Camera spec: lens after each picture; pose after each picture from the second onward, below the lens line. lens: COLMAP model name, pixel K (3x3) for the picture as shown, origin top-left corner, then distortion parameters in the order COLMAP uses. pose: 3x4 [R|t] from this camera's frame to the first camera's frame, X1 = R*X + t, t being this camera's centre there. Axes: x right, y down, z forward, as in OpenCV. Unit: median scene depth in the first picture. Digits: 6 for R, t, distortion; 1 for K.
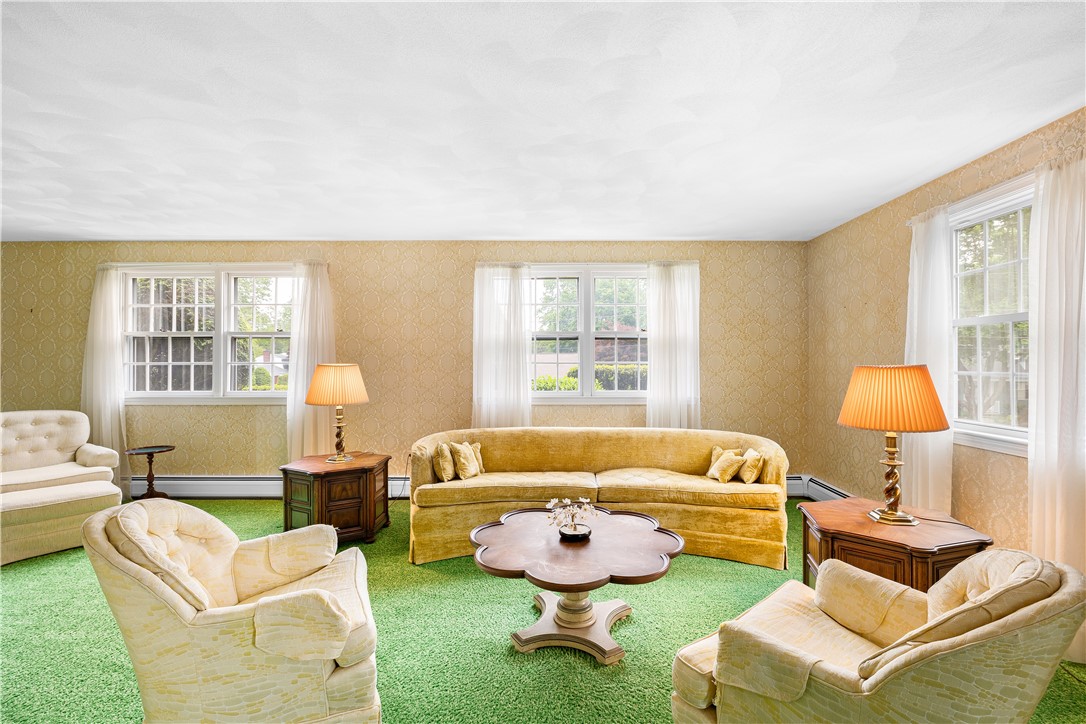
lens RADIAL K [[493.8, 0, 541.6], [0, 493.8, 361.8], [0, 0, 1]] dist [0.002691, 0.000538]
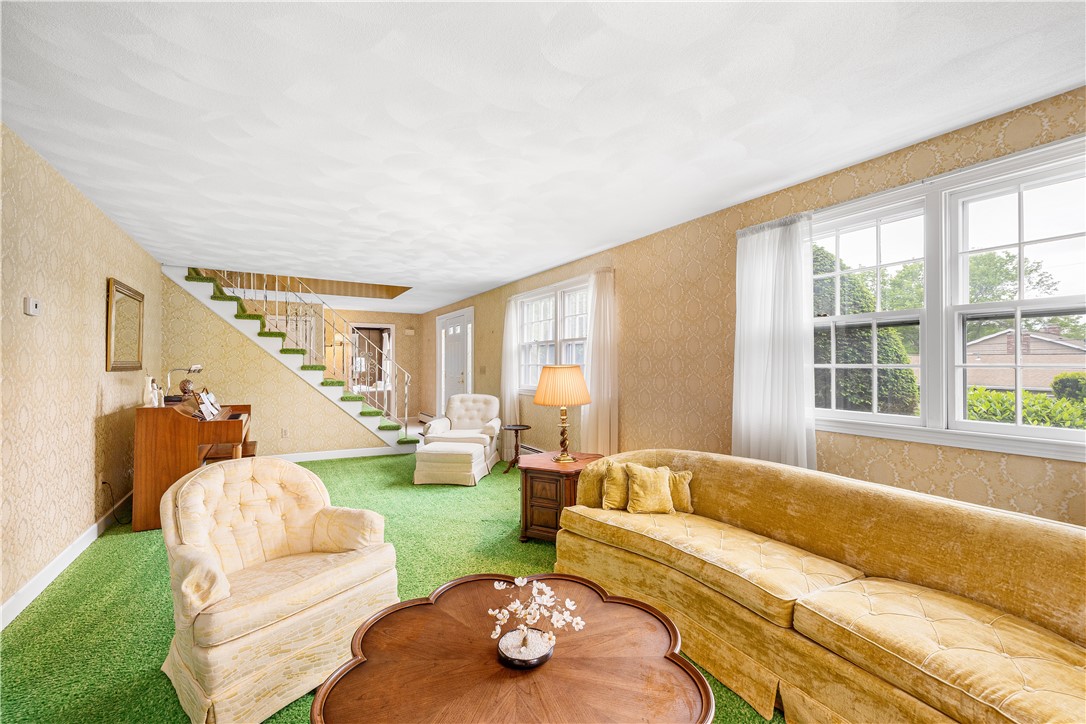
lens RADIAL K [[446.4, 0, 544.6], [0, 446.4, 359.4], [0, 0, 1]] dist [0.004718, 0.000293]
pose [[0.511964, -0.007222, -0.858977, 0.303309], [0.000569, 0.999967, -0.008068, -0.001448], [0.859007, 0.003642, 0.511951, 0.404058]]
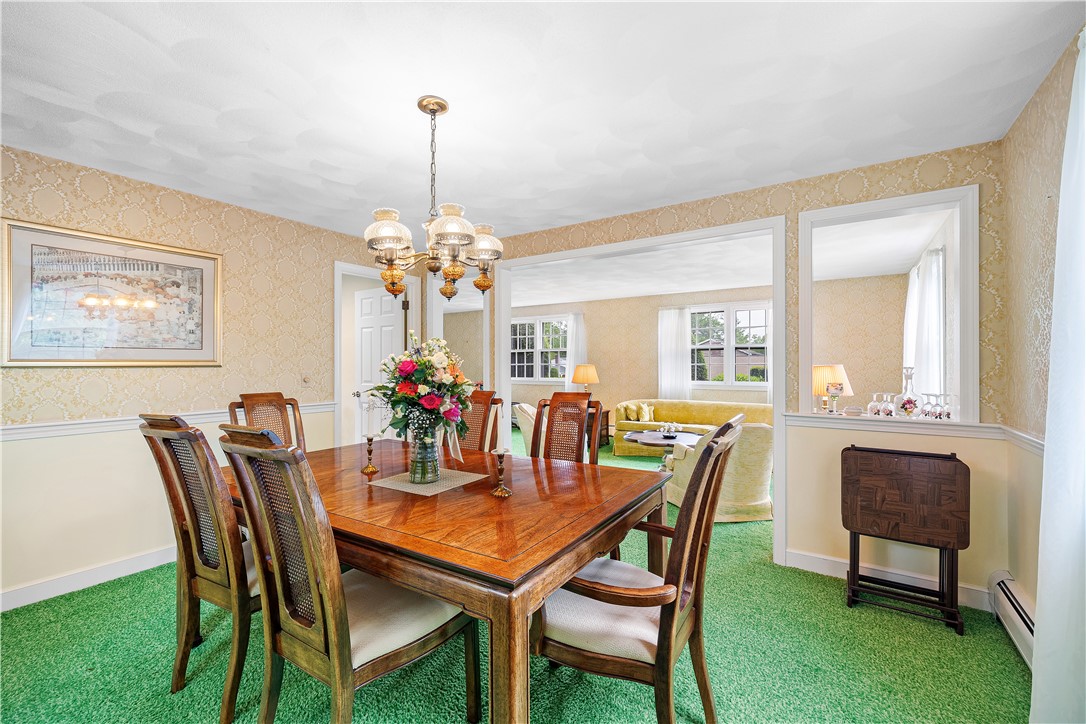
lens RADIAL K [[446.4, 0, 536.5], [0, 446.4, 365.4], [0, 0, 1]] dist [0.004718, 0.000293]
pose [[0.849914, -0.000166, -0.526921, 0.343425], [0.002269, 0.999992, 0.003345, 0.000401], [0.526916, -0.004039, 0.849908, -0.605194]]
